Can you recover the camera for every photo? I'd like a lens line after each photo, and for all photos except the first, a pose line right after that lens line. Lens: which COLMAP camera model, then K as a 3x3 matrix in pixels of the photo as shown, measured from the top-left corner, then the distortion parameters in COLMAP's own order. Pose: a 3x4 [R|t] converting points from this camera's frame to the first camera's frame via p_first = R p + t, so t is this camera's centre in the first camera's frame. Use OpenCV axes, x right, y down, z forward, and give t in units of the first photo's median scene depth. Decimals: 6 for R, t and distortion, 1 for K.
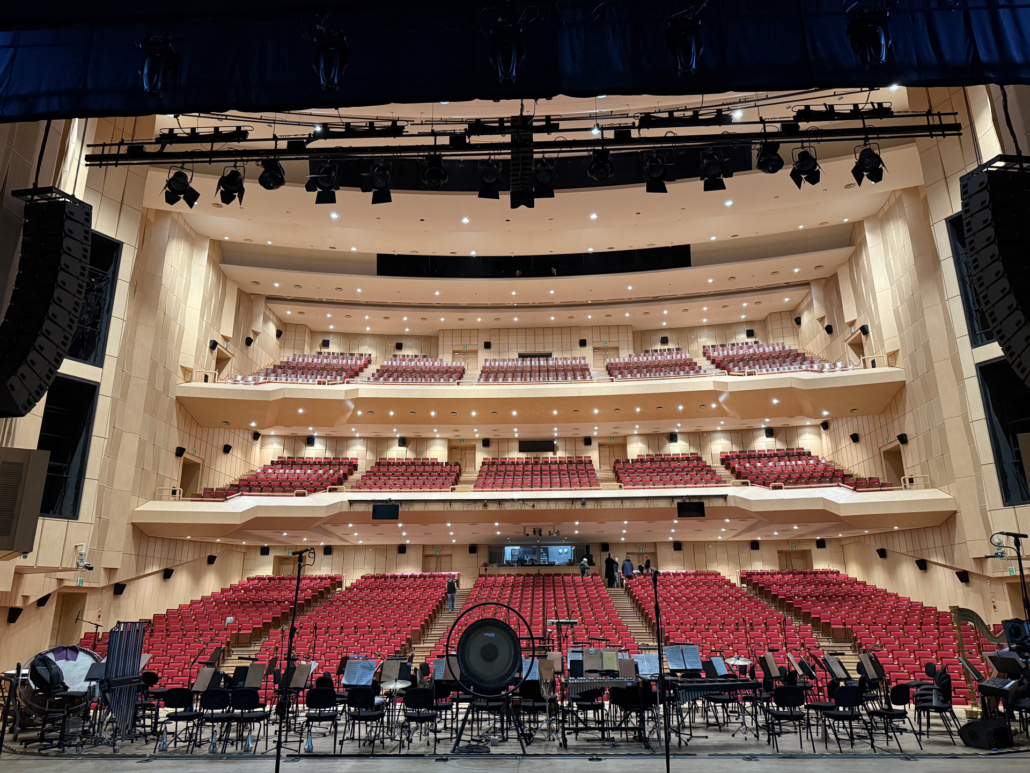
lens RADIAL K [[719.5, 0, 515.0], [0, 719.5, 386.5], [0, 0, 1]] dist [0.170333, -0.298894]
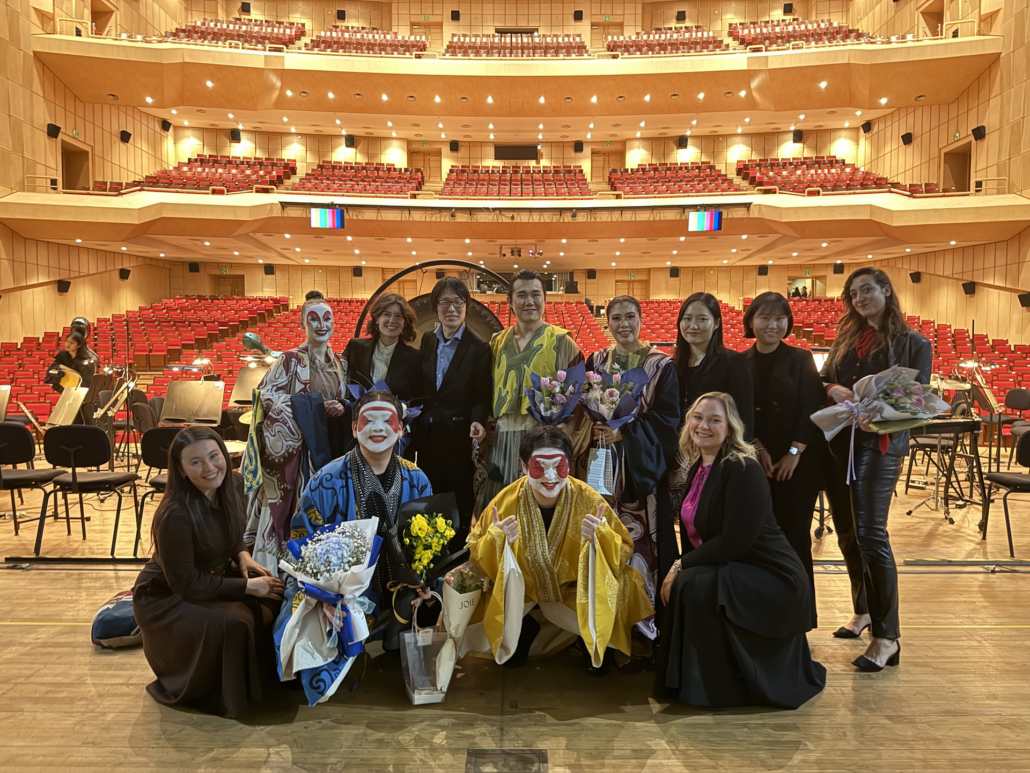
lens RADIAL K [[729.4, 0, 514.0], [0, 729.4, 379.0], [0, 0, 1]] dist [0.082873, -0.103012]
pose [[0.999236, 0.009890, 0.037815, -0.001651], [-0.021893, 0.943069, 0.331877, 0.052055], [-0.032380, -0.332451, 0.942565, 0.135025]]
